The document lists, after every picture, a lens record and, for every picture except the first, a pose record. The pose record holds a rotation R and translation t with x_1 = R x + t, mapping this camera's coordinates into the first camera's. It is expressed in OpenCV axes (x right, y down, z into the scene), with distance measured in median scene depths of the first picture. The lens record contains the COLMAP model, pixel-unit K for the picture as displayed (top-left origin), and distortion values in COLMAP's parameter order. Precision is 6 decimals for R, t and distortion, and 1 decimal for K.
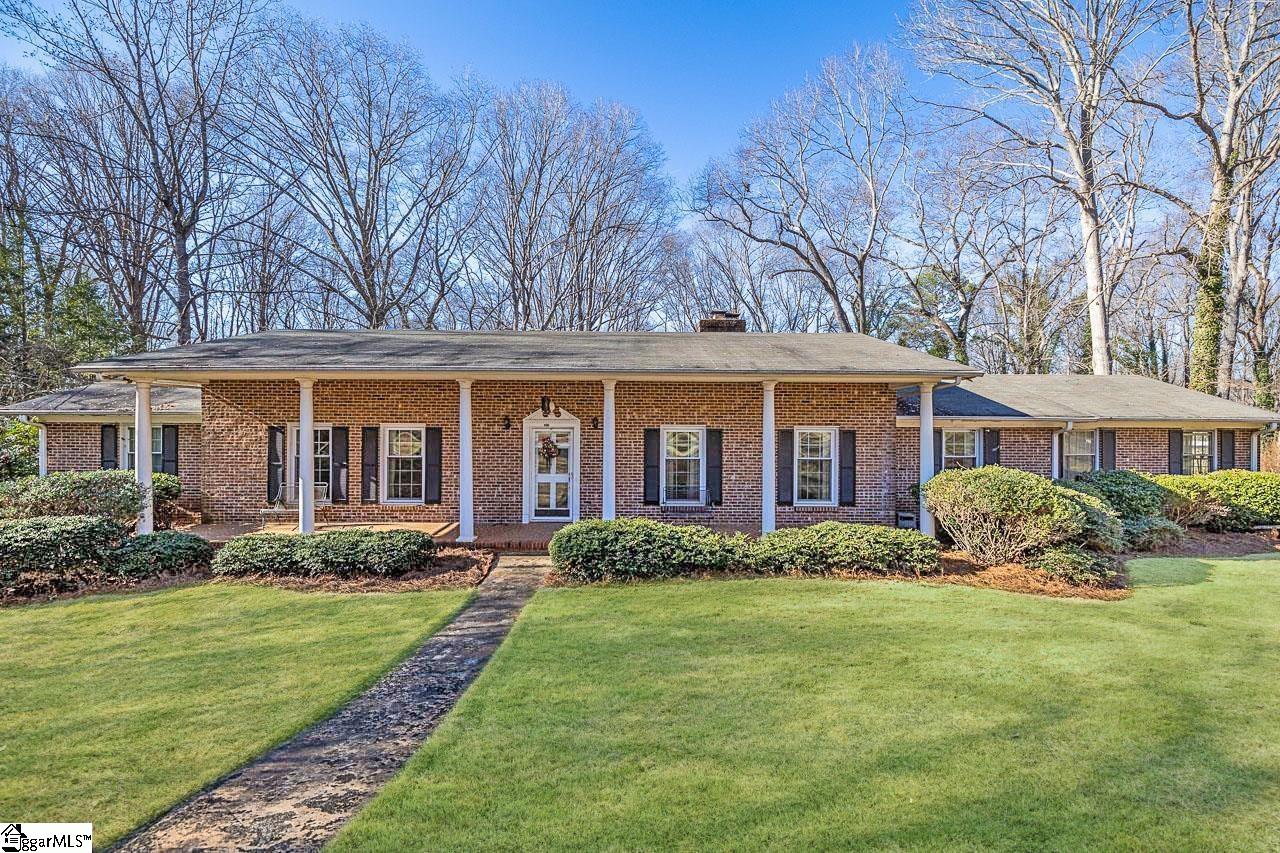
lens RADIAL K [[557.4, 0, 640.0], [0, 557.4, 426.5], [0, 0, 1]] dist [0.000175, -0.000337]
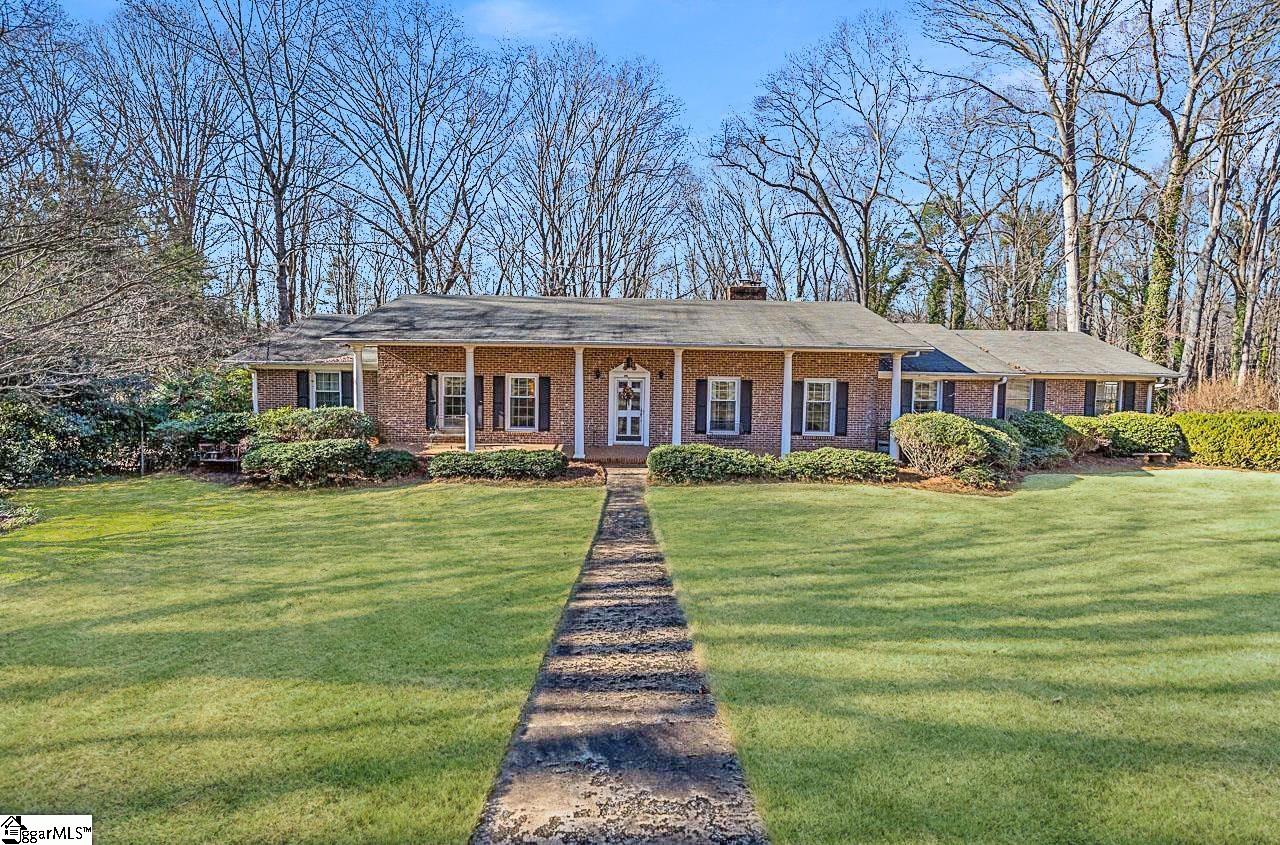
lens RADIAL K [[550.1, 0, 639.7], [0, 550.1, 383.1], [0, 0, 1]] dist [0.000429, 0.000169]
pose [[0.999915, 0.009522, -0.008912, -0.120072], [-0.008941, 0.997966, 0.063114, -0.070911], [0.009494, -0.063029, 0.997967, -0.369087]]
